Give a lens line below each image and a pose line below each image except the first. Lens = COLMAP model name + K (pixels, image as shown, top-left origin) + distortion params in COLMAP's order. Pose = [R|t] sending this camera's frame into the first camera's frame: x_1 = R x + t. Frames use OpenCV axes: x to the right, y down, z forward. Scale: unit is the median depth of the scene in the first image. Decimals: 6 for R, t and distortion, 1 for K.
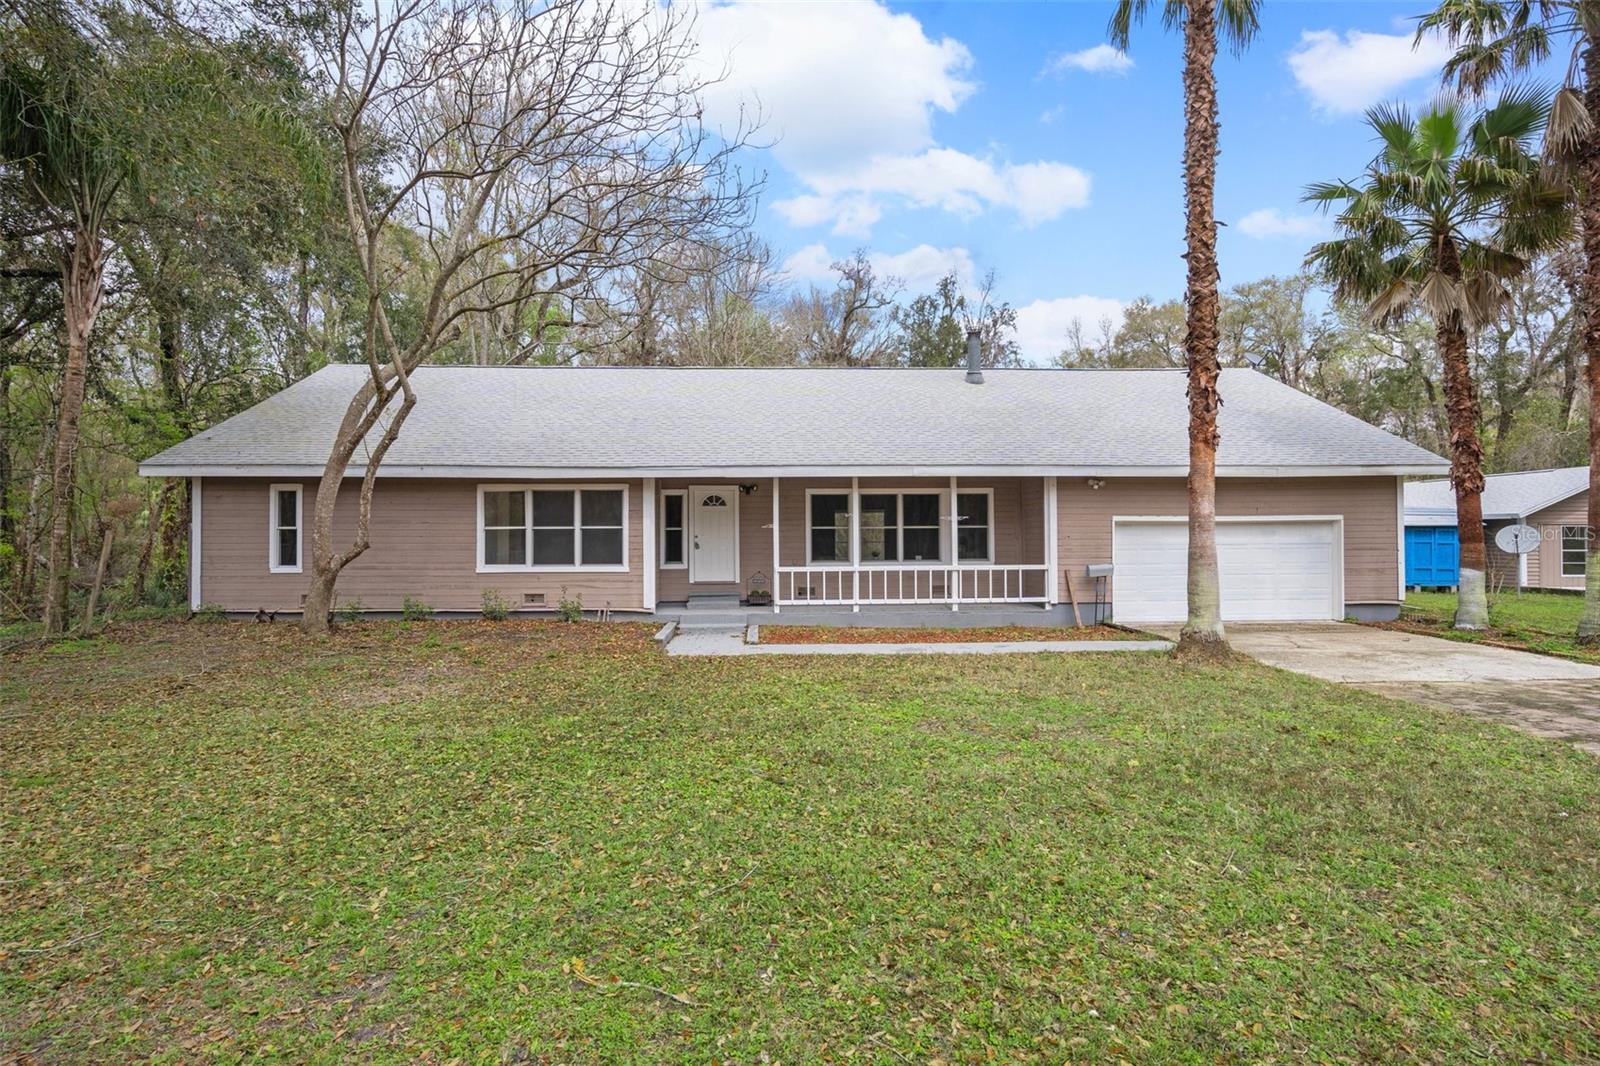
lens RADIAL K [[796.0, 0, 799.5], [0, 796.0, 533.3], [0, 0, 1]] dist [-0.000282, 0.002585]
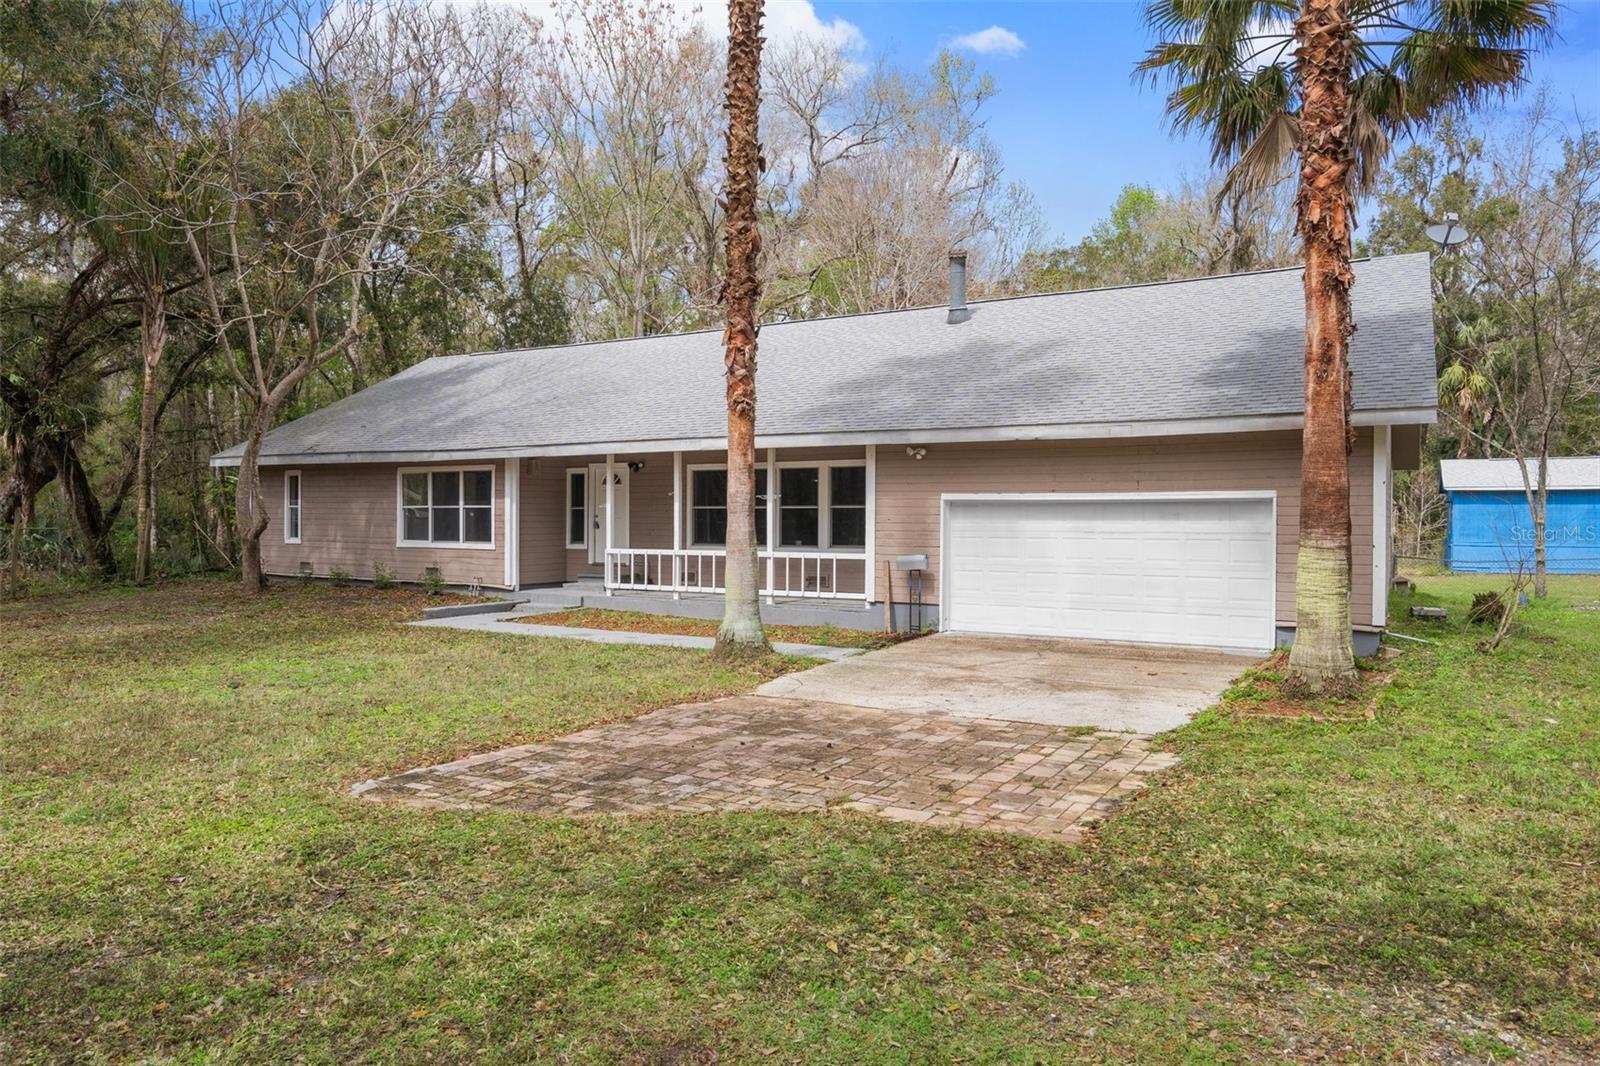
lens RADIAL K [[1055.9, 0, 806.3], [0, 1055.9, 525.0], [0, 0, 1]] dist [-0.005303, 0.001256]
pose [[0.847511, 0.011349, -0.530656, 0.837874], [-0.005127, 0.999900, 0.013197, -0.003749], [0.530753, -0.008464, 0.847485, 0.054635]]
